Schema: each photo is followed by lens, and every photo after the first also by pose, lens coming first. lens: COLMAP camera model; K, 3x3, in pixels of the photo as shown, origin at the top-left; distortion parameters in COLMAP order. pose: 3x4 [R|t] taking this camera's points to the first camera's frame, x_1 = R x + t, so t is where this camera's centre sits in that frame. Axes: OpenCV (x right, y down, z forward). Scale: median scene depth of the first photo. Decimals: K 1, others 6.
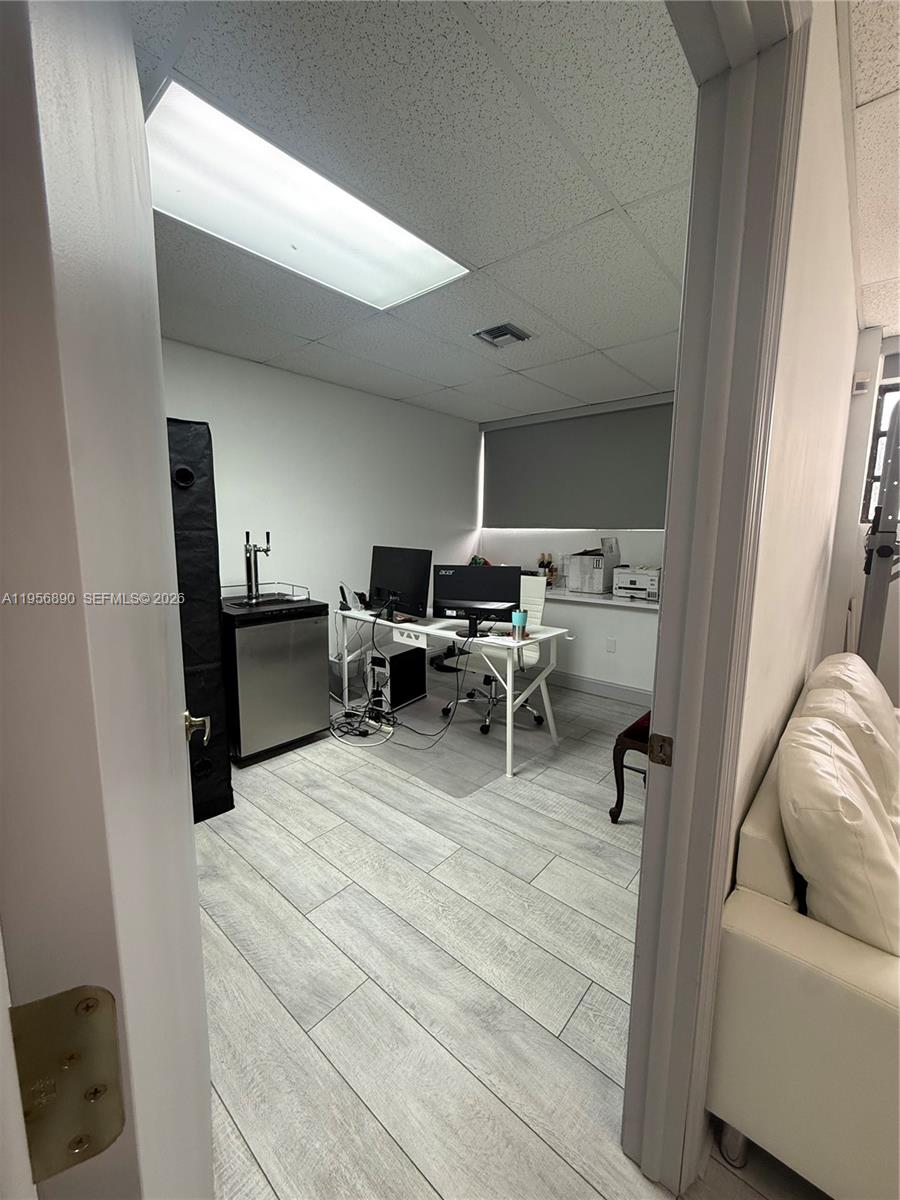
lens RADIAL K [[483.3, 0, 448.4], [0, 483.3, 596.5], [0, 0, 1]] dist [0.000286, -0.000138]
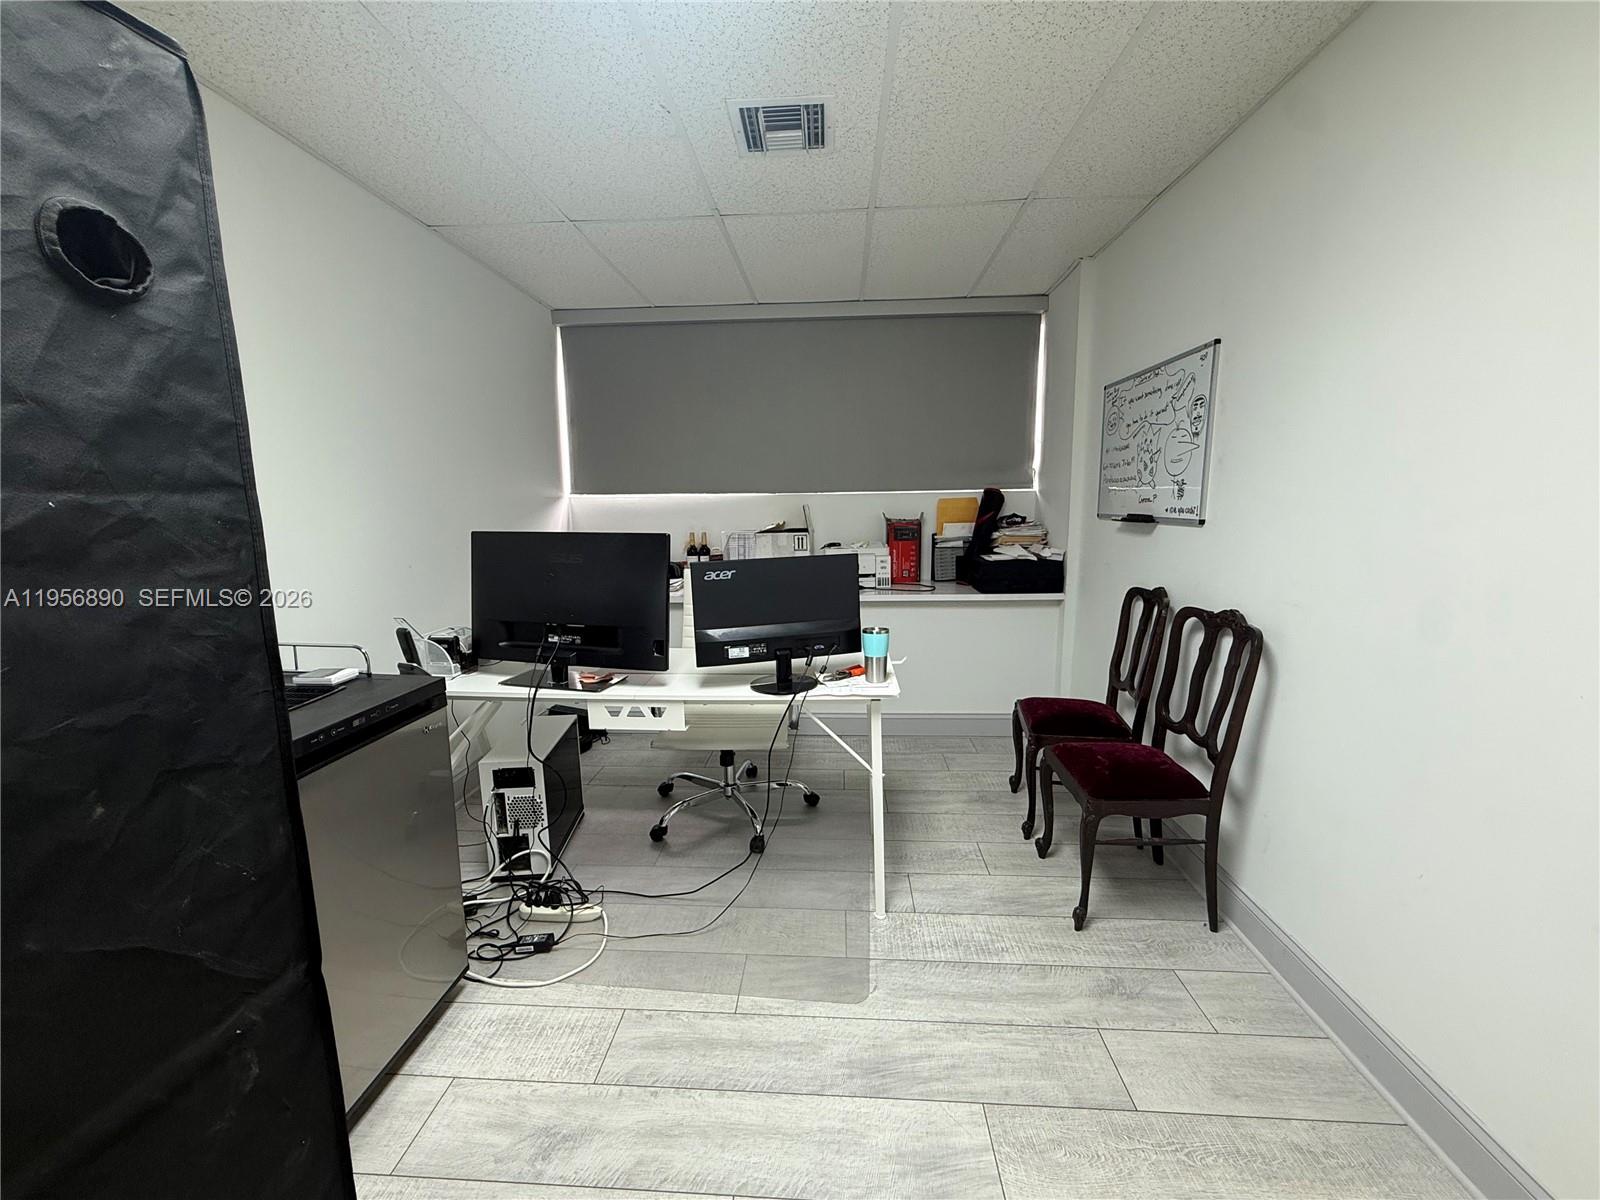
lens RADIAL K [[644.3, 0, 800.0], [0, 644.3, 600.0], [0, 0, 1]] dist [0.000286, -0.000138]
pose [[0.795110, -0.110561, 0.596303, -0.351958], [0.101431, 0.993636, 0.048982, -0.049470], [-0.597923, 0.021537, 0.801264, 0.413706]]
